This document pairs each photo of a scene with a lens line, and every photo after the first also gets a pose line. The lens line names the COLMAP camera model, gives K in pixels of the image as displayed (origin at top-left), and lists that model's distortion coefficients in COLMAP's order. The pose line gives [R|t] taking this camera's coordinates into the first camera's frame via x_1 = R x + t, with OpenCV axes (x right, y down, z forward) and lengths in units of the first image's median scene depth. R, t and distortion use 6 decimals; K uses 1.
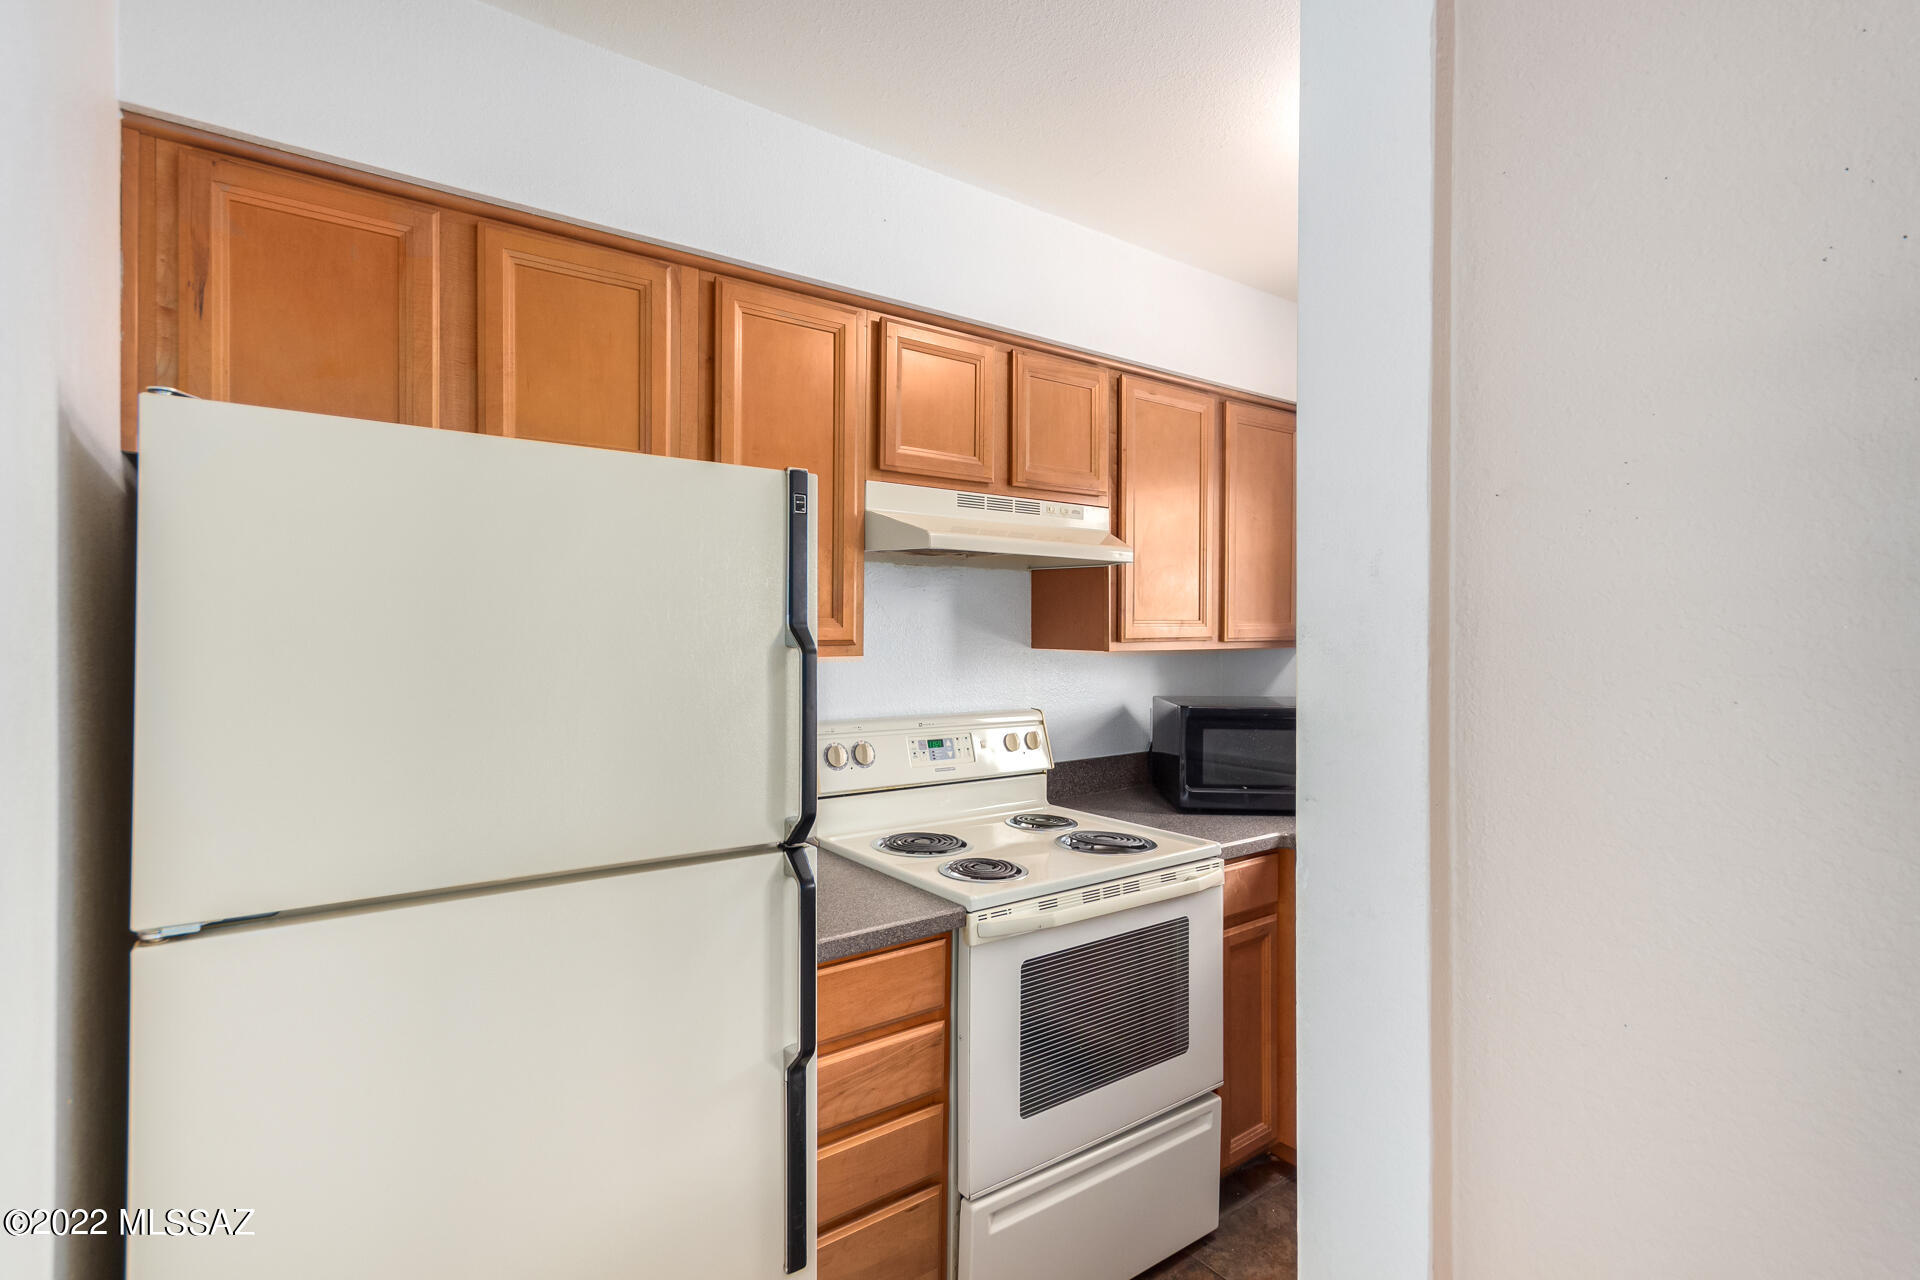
lens RADIAL K [[899.6, 0, 979.0], [0, 899.6, 624.8], [0, 0, 1]] dist [0.002112, 0.000011]
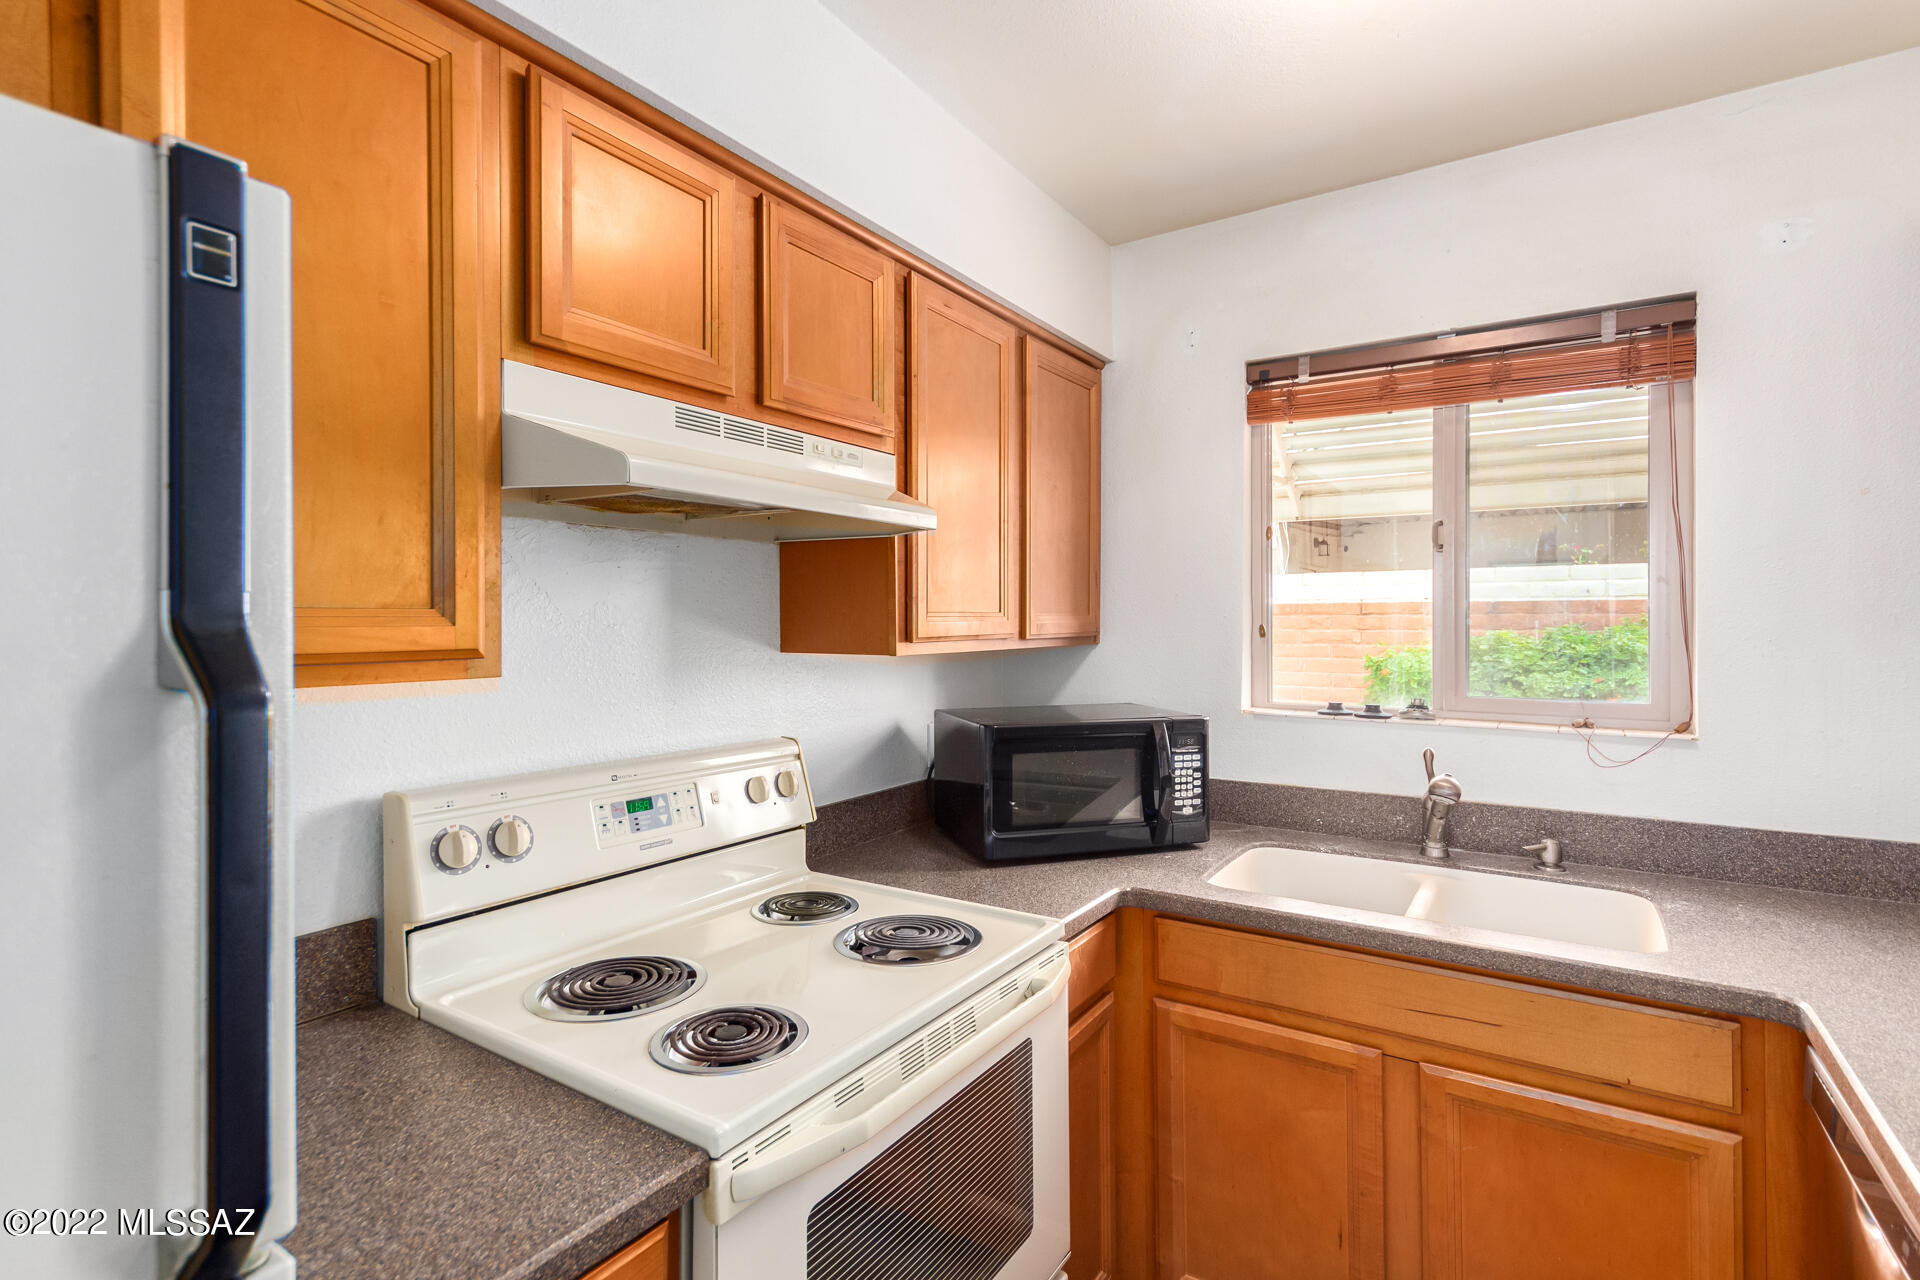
lens RADIAL K [[899.6, 0, 979.0], [0, 899.6, 624.8], [0, 0, 1]] dist [0.002112, 0.000011]
pose [[0.949365, -0.007513, 0.314086, -0.019102], [0.005739, 0.999962, 0.006573, 0.000556], [-0.314123, -0.004437, 0.949372, 0.314861]]
